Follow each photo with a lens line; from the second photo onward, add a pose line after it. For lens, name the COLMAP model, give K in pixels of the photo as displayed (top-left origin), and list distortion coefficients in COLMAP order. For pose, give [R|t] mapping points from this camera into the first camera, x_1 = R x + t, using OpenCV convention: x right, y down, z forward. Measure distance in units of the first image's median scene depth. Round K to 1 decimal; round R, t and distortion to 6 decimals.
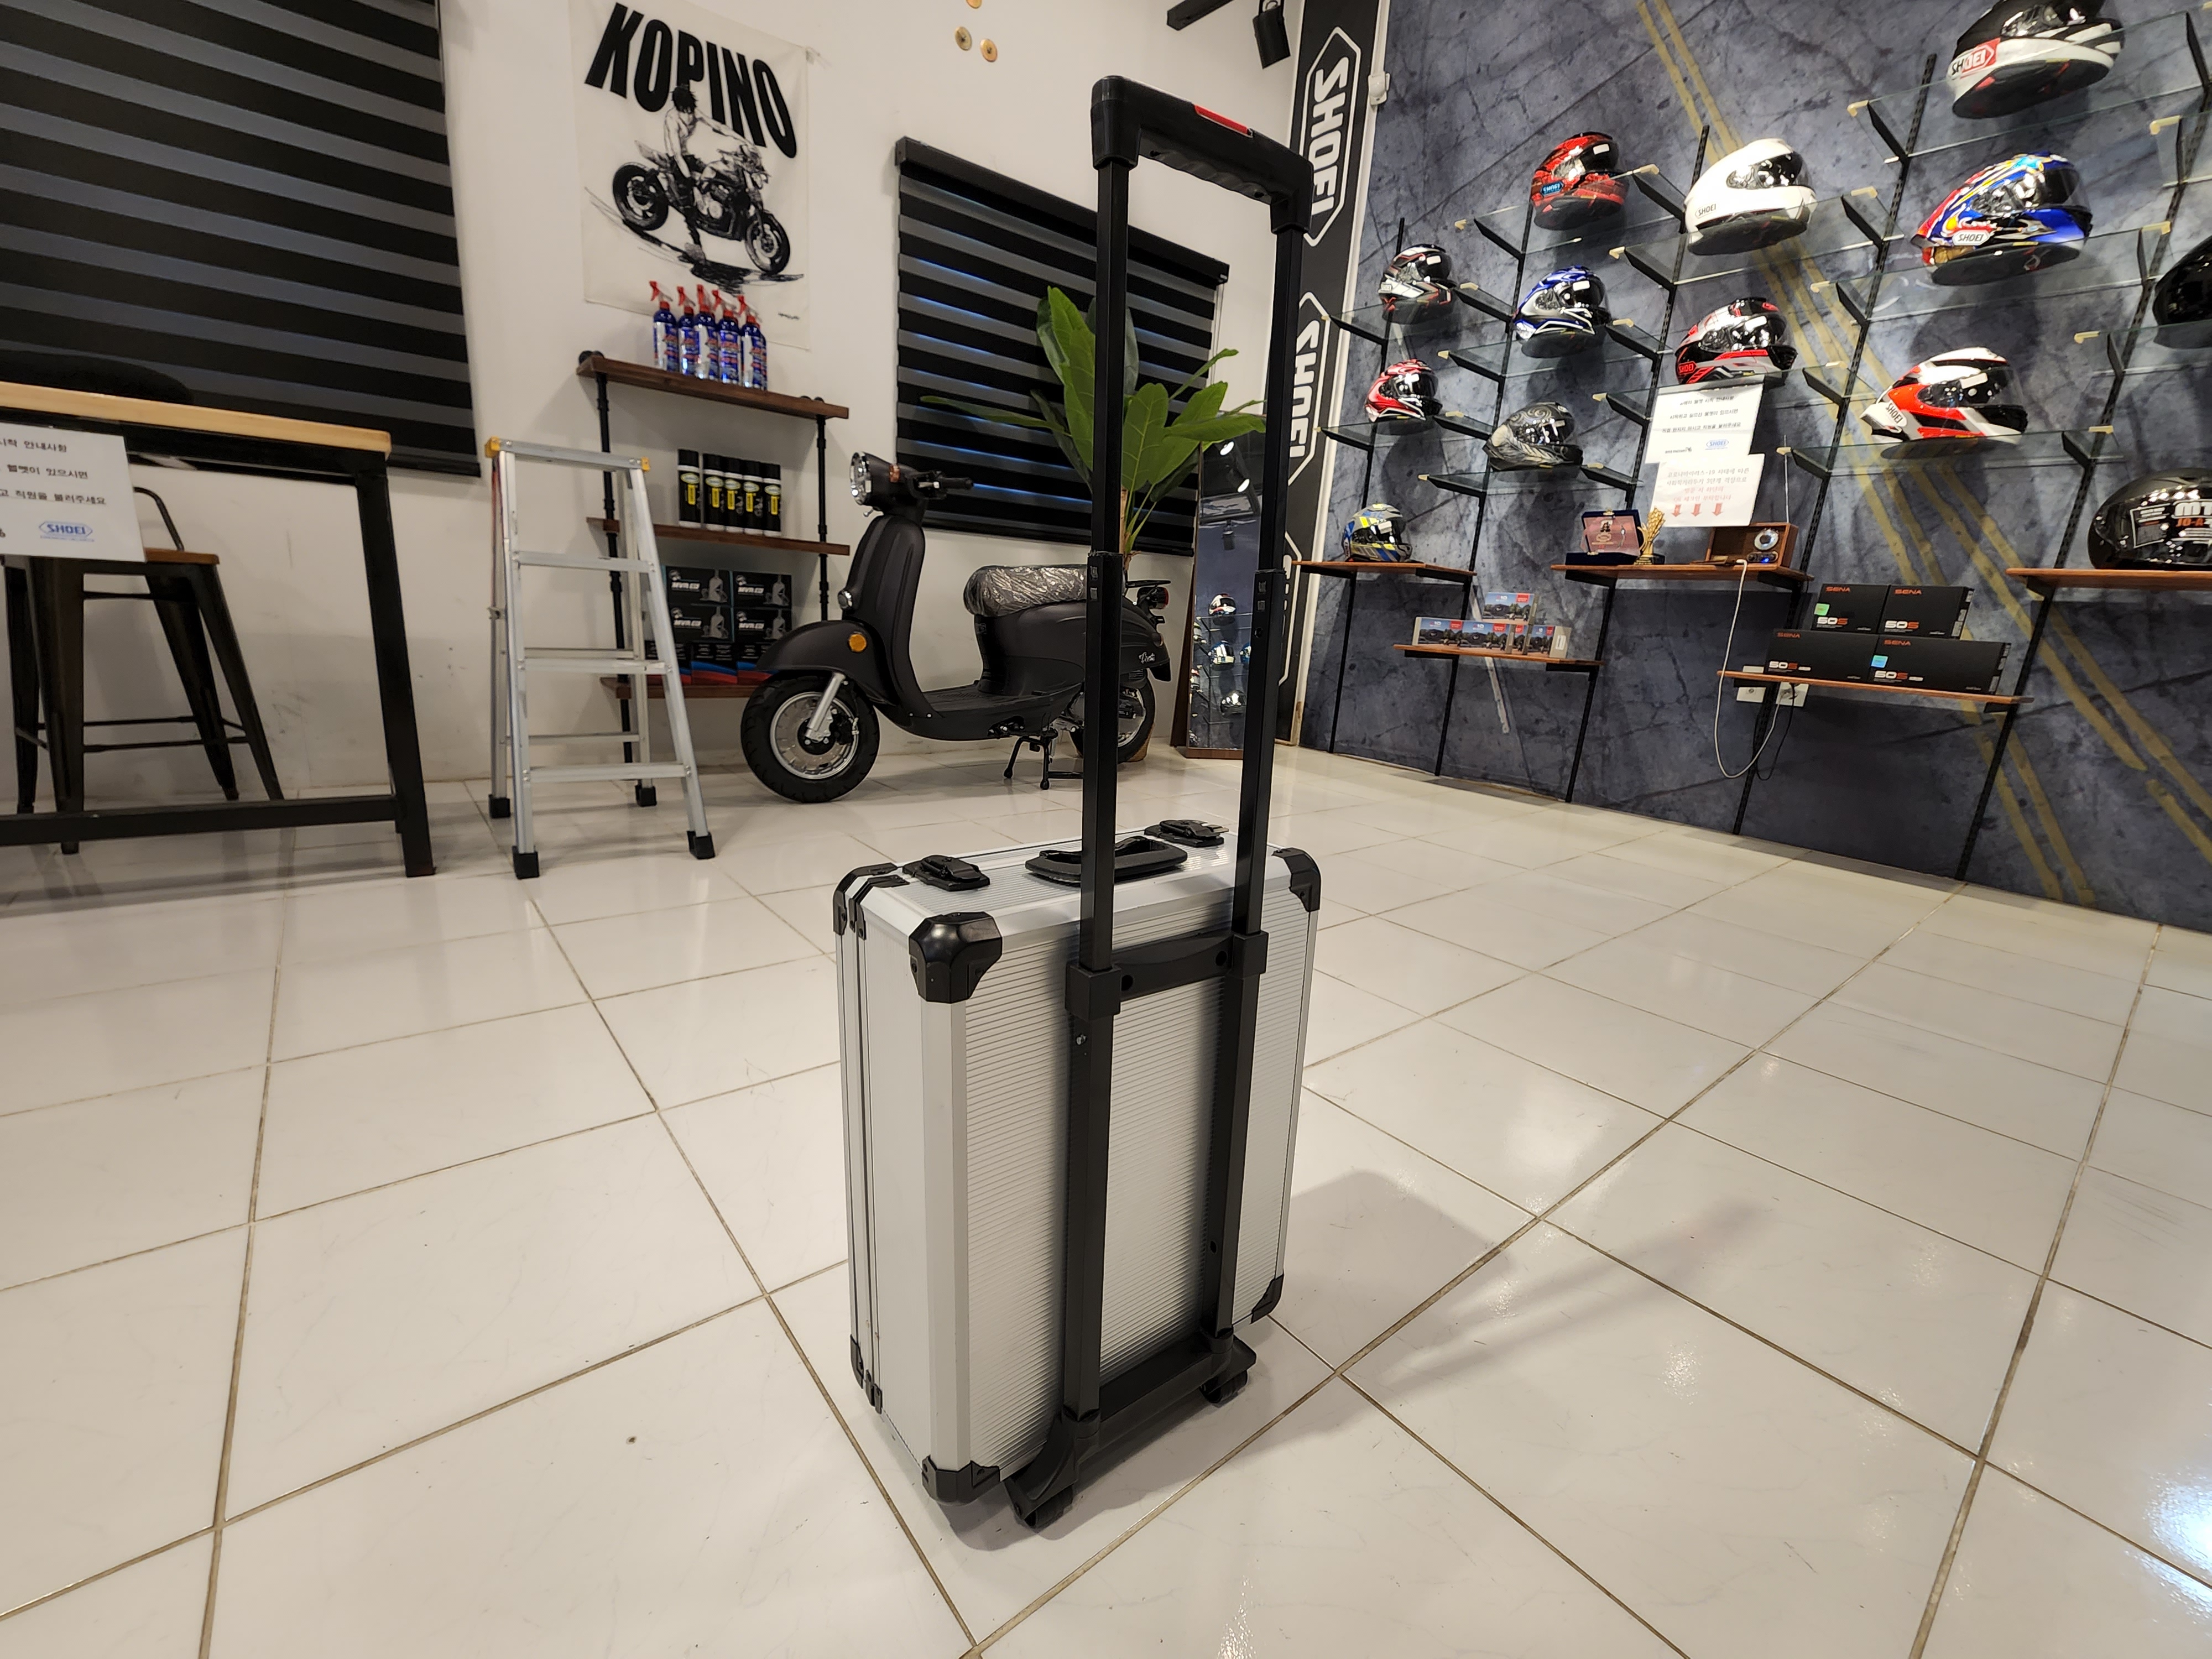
lens RADIAL K [[912.7, 0, 1100.9], [0, 912.7, 844.5], [0, 0, 1]] dist [0.004138, -0.003863]
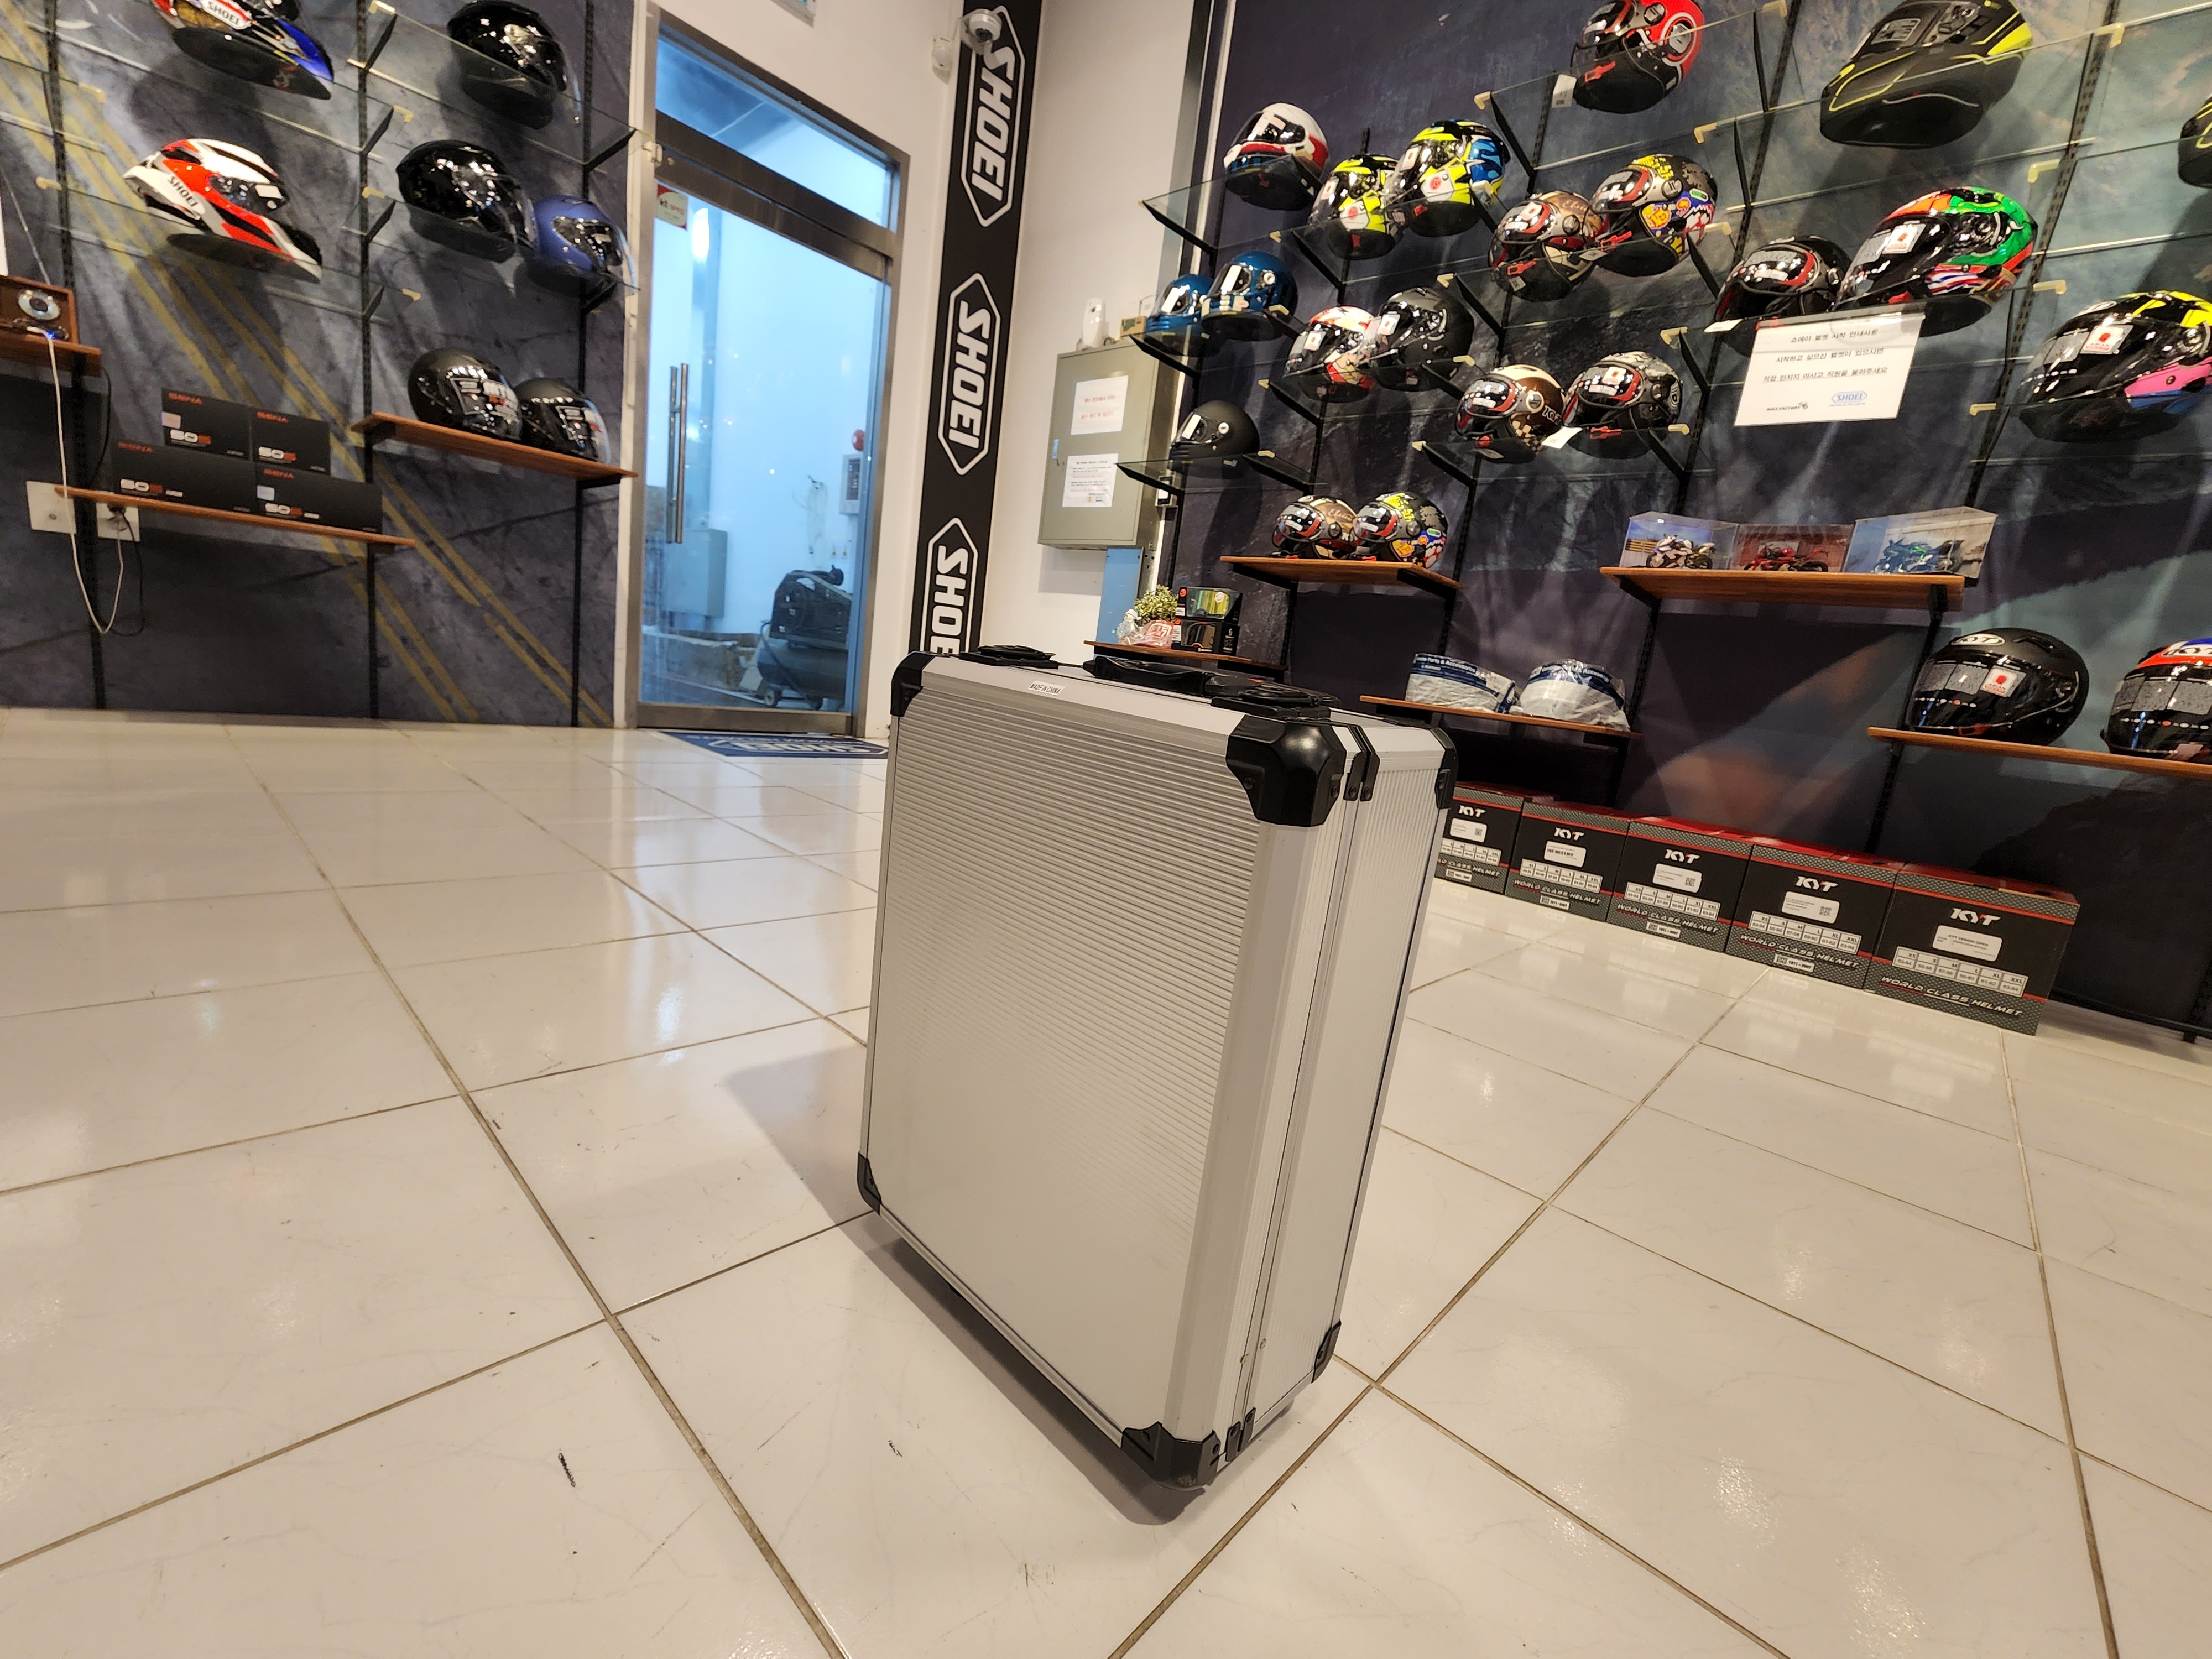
lens RADIAL K [[912.7, 0, 1100.2], [0, 912.7, 842.8], [0, 0, 1]] dist [0.004138, -0.003863]
pose [[-0.130204, -0.271496, 0.953592, -0.210021], [0.121788, 0.950116, 0.287135, -0.024969], [-0.983979, 0.153522, -0.090644, 0.283242]]
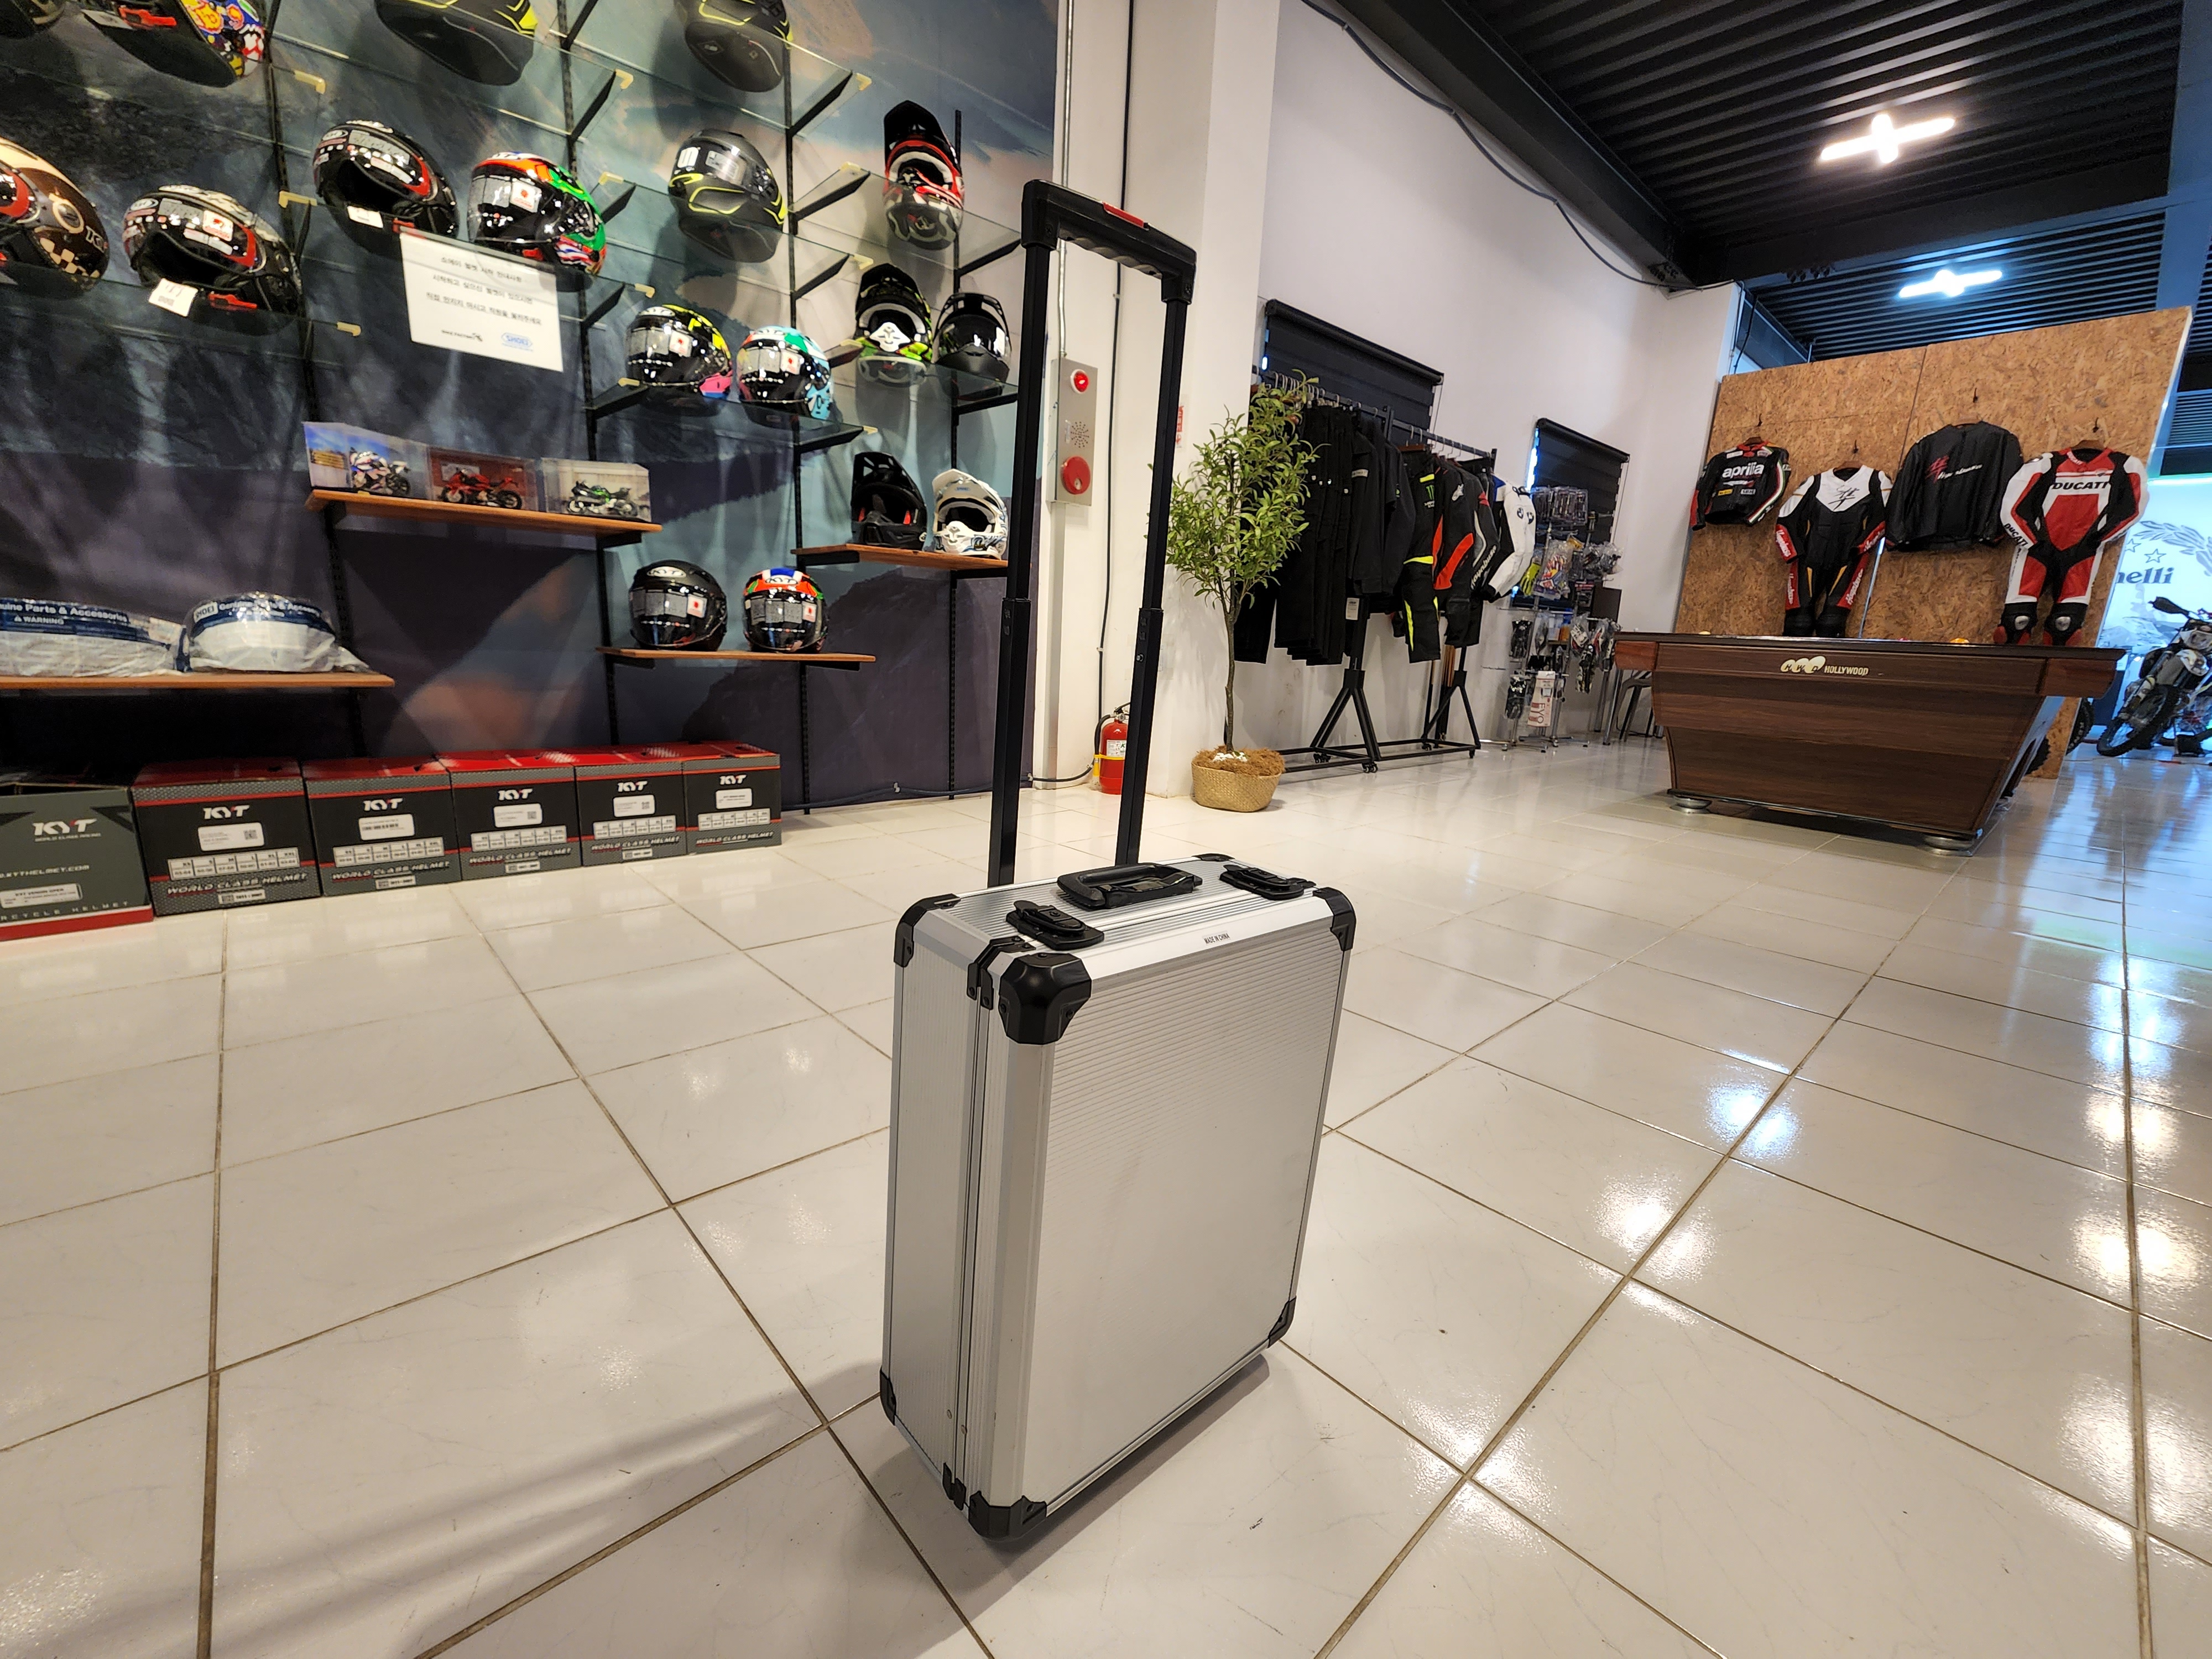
lens RADIAL K [[912.7, 0, 1101.2], [0, 912.7, 842.1], [0, 0, 1]] dist [0.004138, -0.003863]
pose [[-0.991363, -0.096574, -0.088728, 0.029471], [-0.126987, 0.875896, 0.465489, -0.125968], [0.032762, 0.472736, -0.880595, 0.459370]]
